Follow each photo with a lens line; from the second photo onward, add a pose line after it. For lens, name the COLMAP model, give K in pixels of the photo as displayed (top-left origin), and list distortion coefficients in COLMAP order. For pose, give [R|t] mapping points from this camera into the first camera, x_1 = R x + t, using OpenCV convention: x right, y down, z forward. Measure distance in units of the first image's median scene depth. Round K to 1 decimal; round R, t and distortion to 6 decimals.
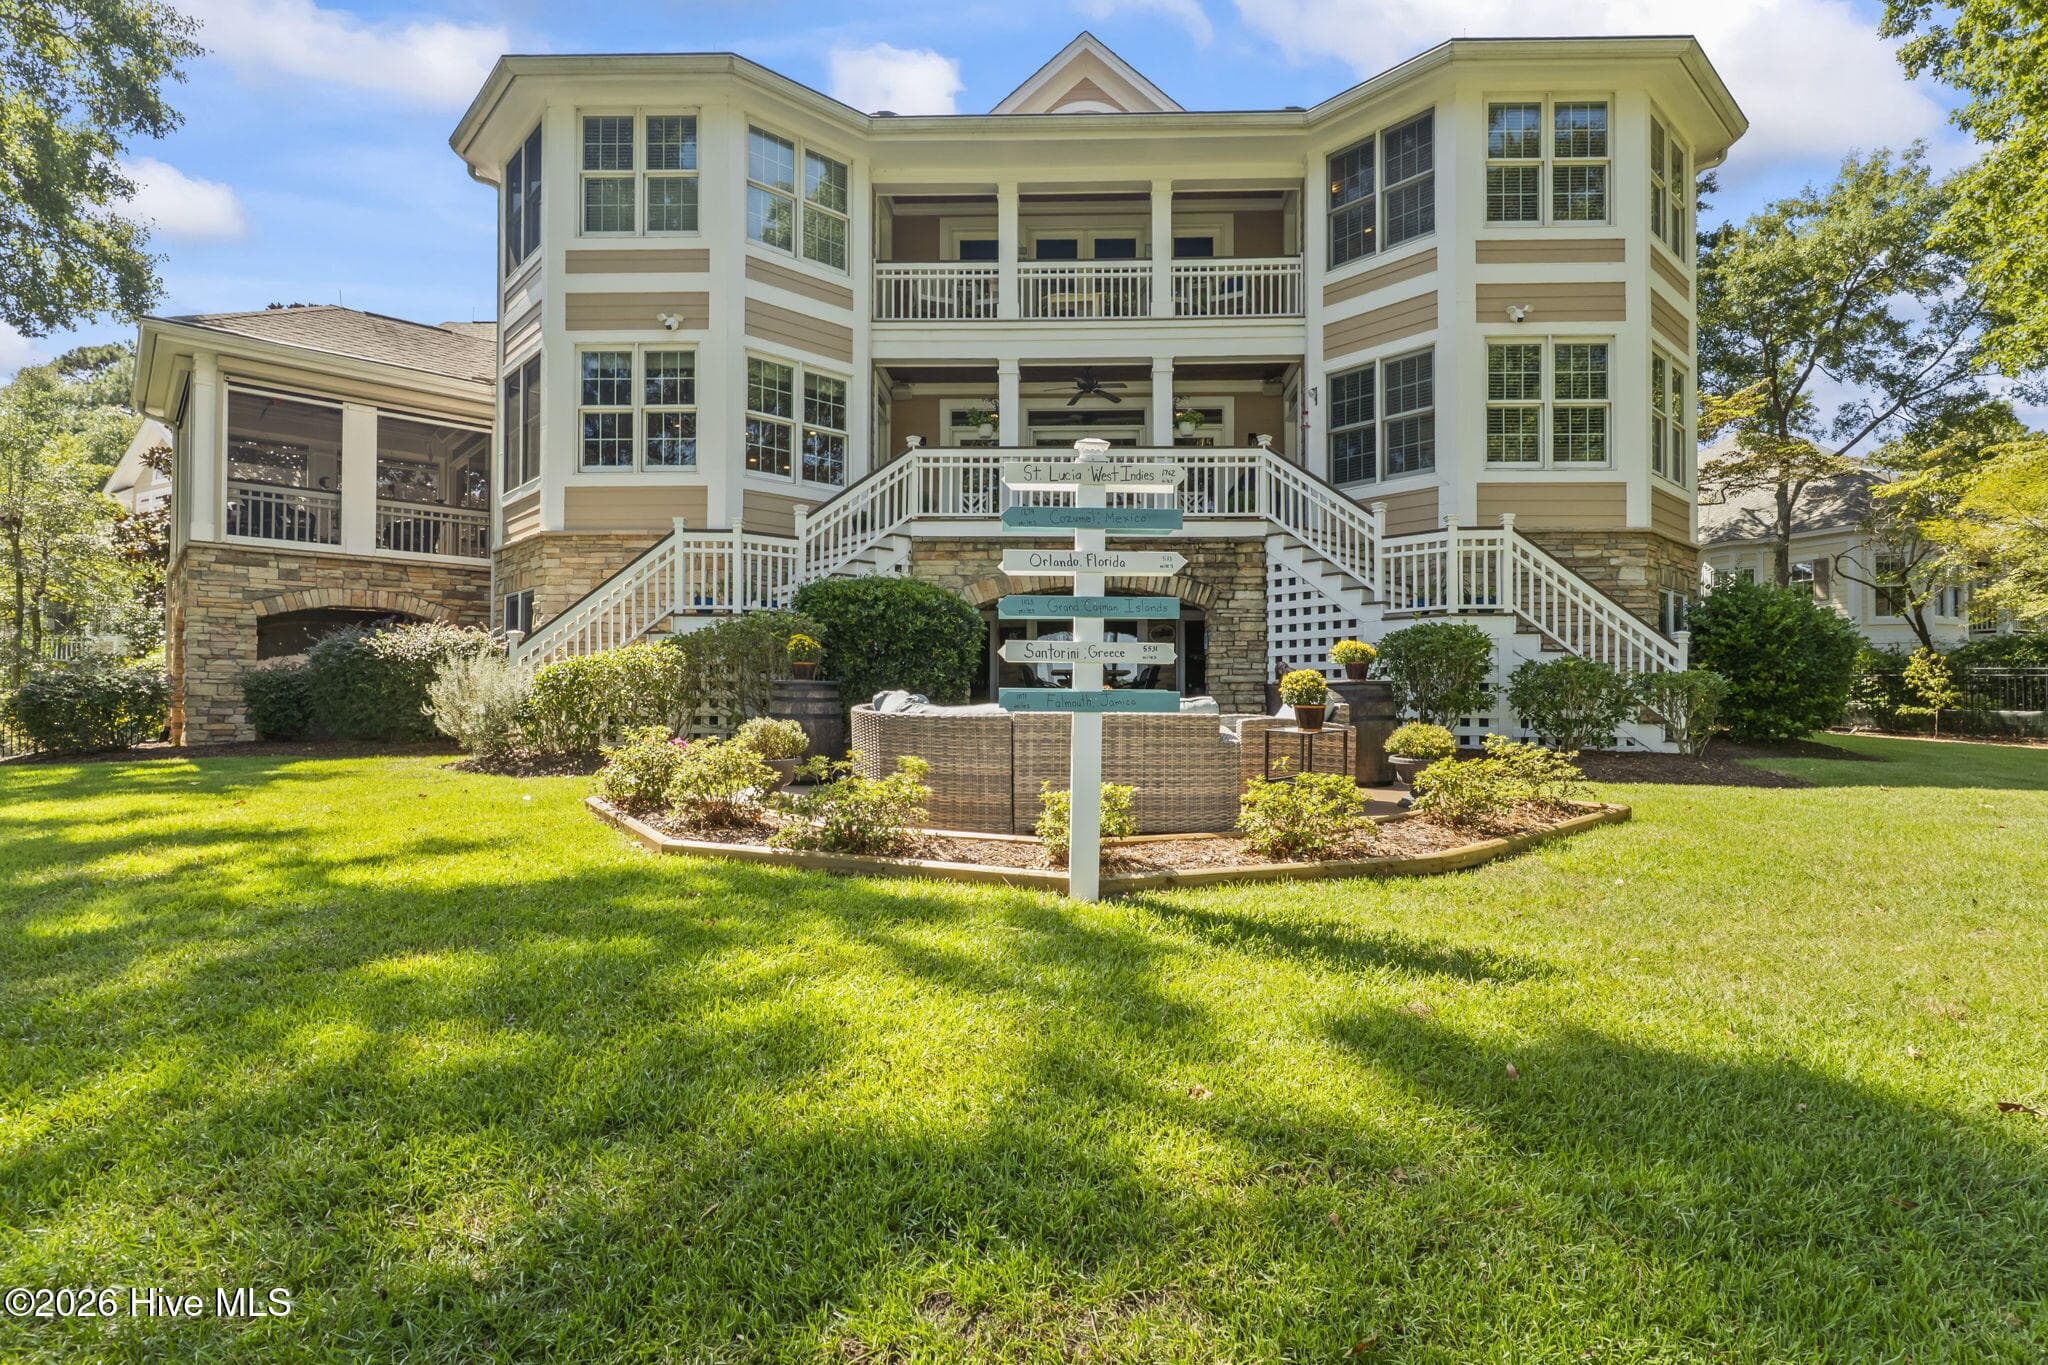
lens RADIAL K [[989.3, 0, 1024.0], [0, 989.3, 682.5], [0, 0, 1]] dist [0.001429, 0.000285]
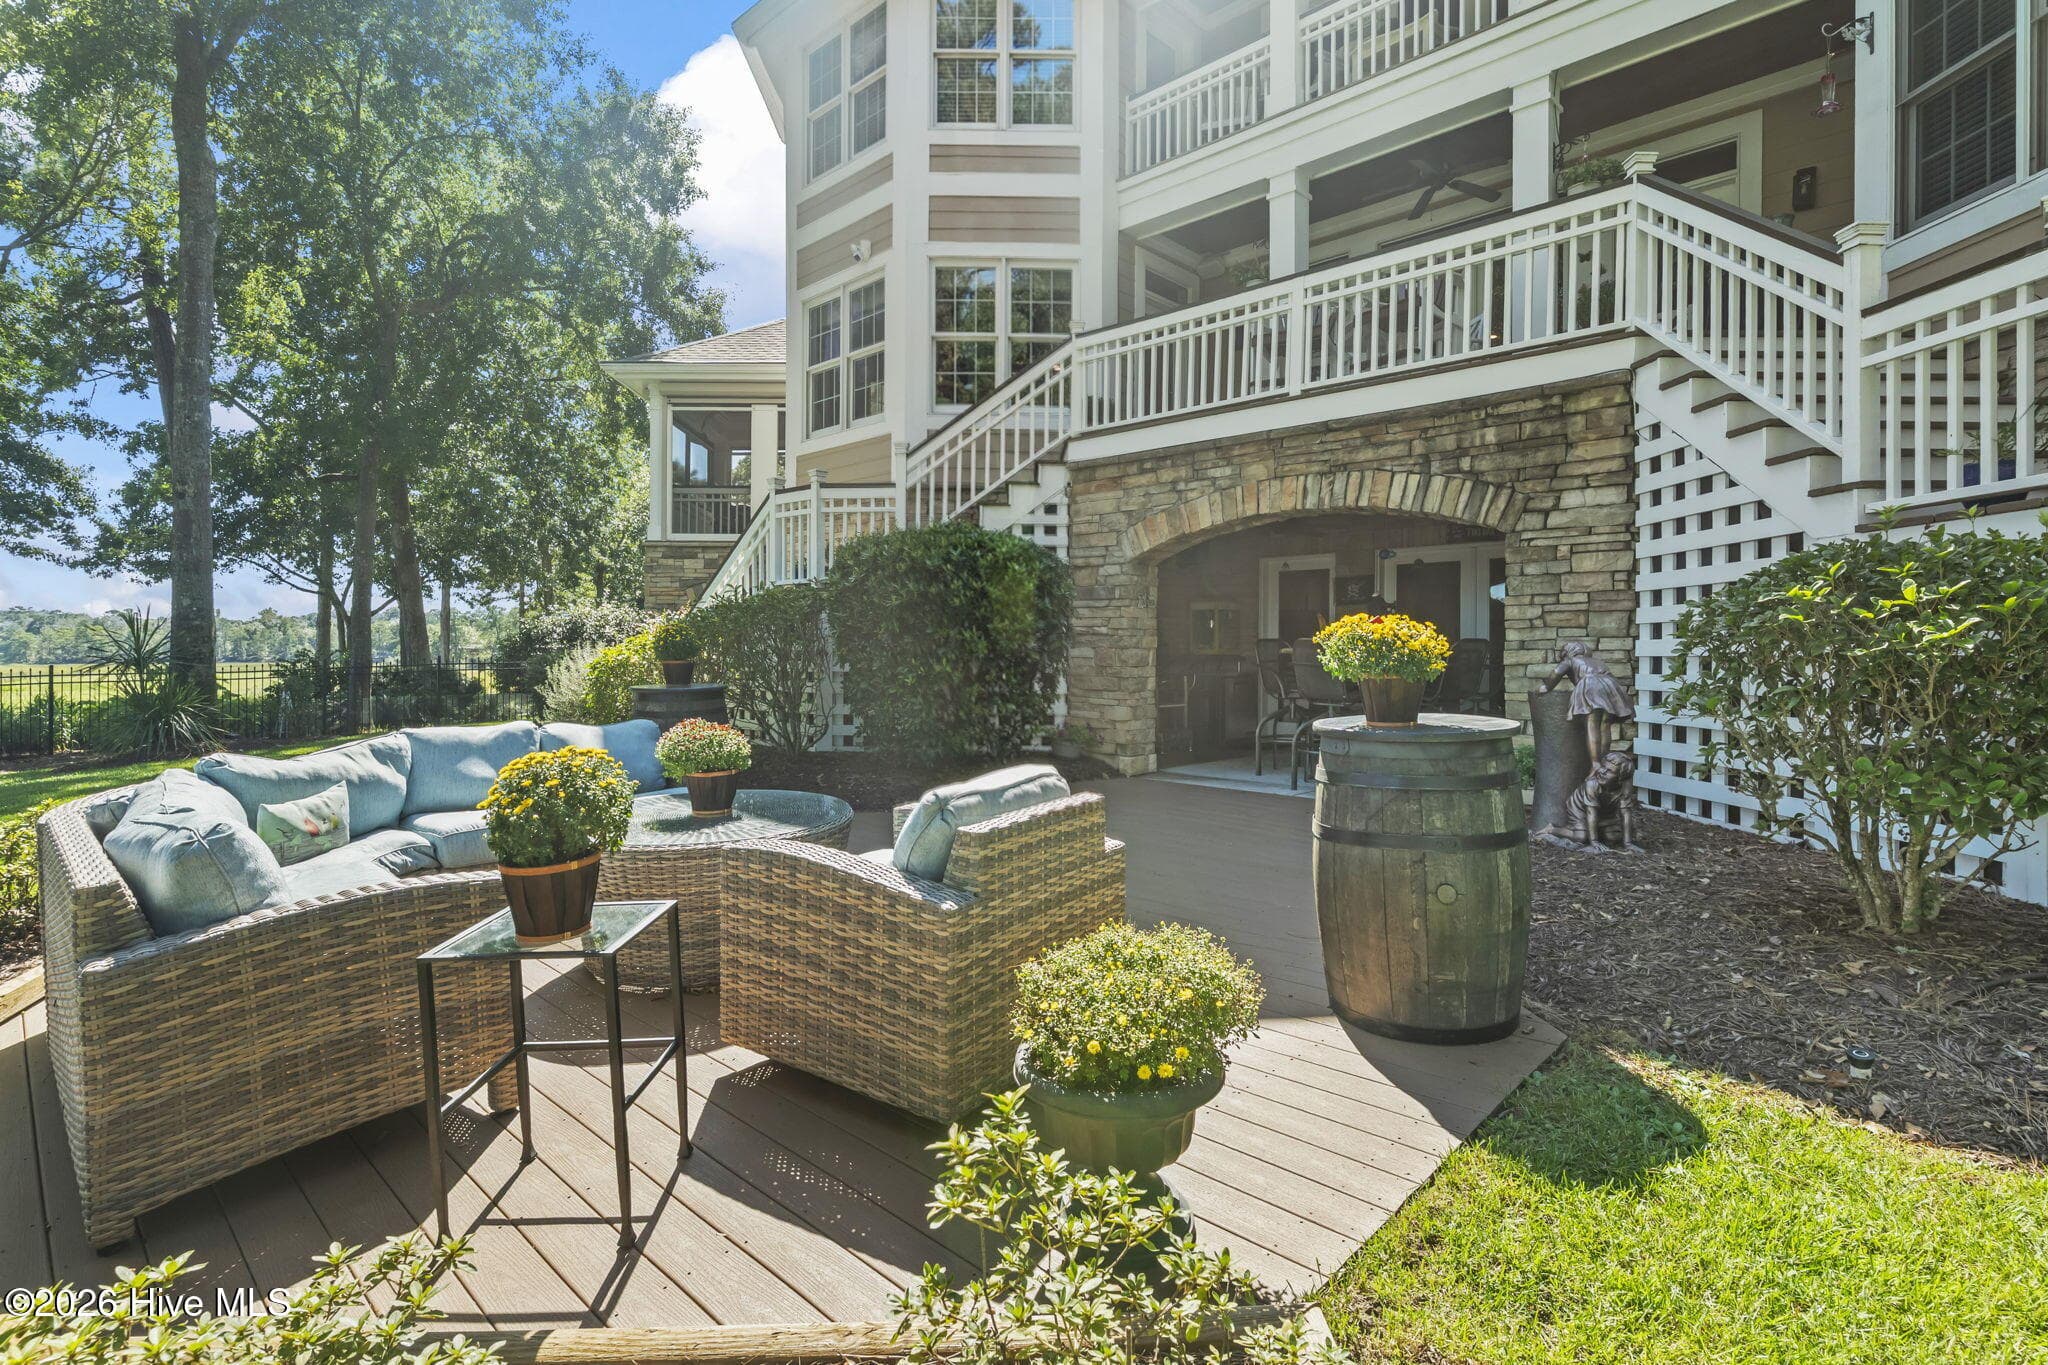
lens RADIAL K [[989.3, 0, 1020.8], [0, 989.3, 650.9], [0, 0, 1]] dist [0.000995, 0.000229]
pose [[0.747855, 0.000548, -0.663862, 0.339318], [0.009523, 0.999888, 0.011553, -0.021488], [0.663794, -0.014962, 0.747766, 0.451597]]
